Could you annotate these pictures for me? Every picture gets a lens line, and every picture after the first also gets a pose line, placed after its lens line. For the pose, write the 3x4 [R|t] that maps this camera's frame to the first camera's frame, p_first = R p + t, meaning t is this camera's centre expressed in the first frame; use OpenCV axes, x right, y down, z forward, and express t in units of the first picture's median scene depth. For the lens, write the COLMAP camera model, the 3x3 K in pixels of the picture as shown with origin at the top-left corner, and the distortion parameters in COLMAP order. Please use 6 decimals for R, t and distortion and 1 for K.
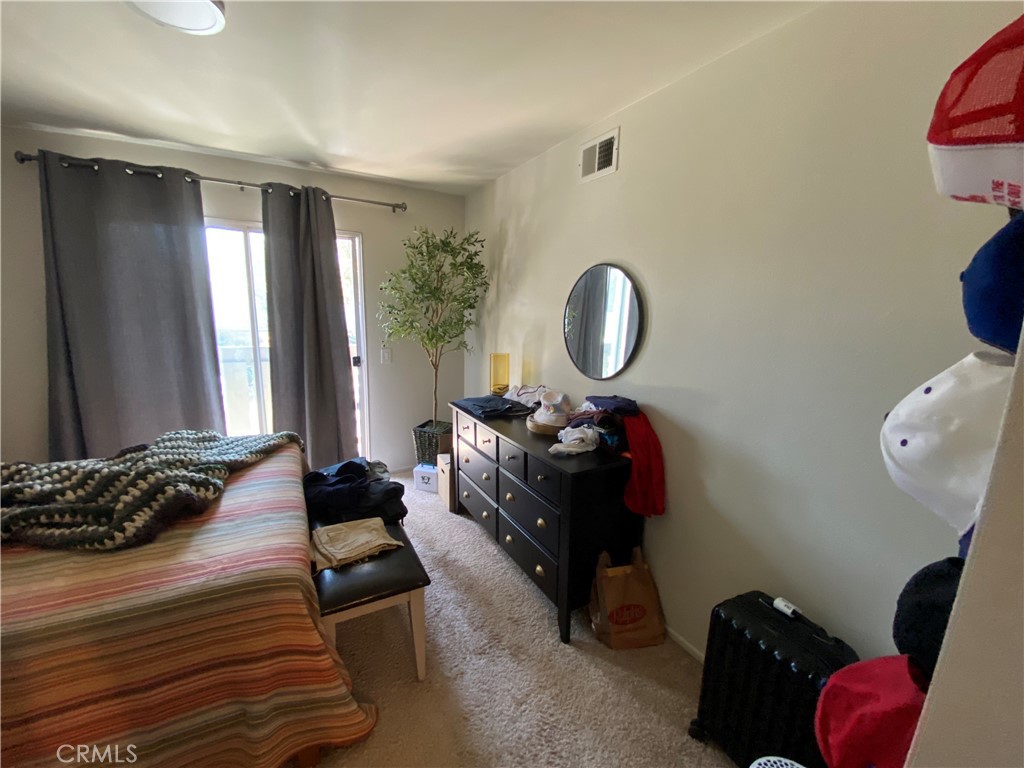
lens RADIAL K [[413.5, 0, 507.3], [0, 413.5, 381.7], [0, 0, 1]] dist [0.022652, -0.020250]
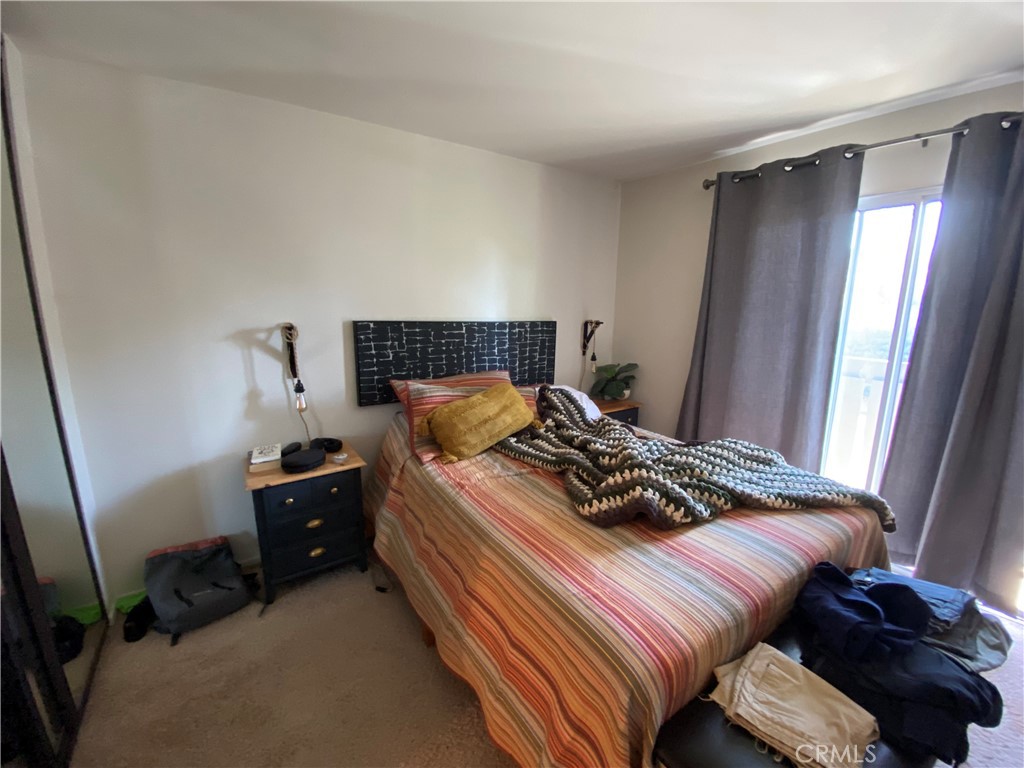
lens RADIAL K [[413.5, 0, 507.3], [0, 413.5, 381.7], [0, 0, 1]] dist [0.022652, -0.020250]
pose [[0.097046, 0.163990, -0.981677, 0.071322], [-0.179070, 0.973114, 0.144857, -0.065695], [0.979038, 0.161731, 0.123803, 0.432446]]
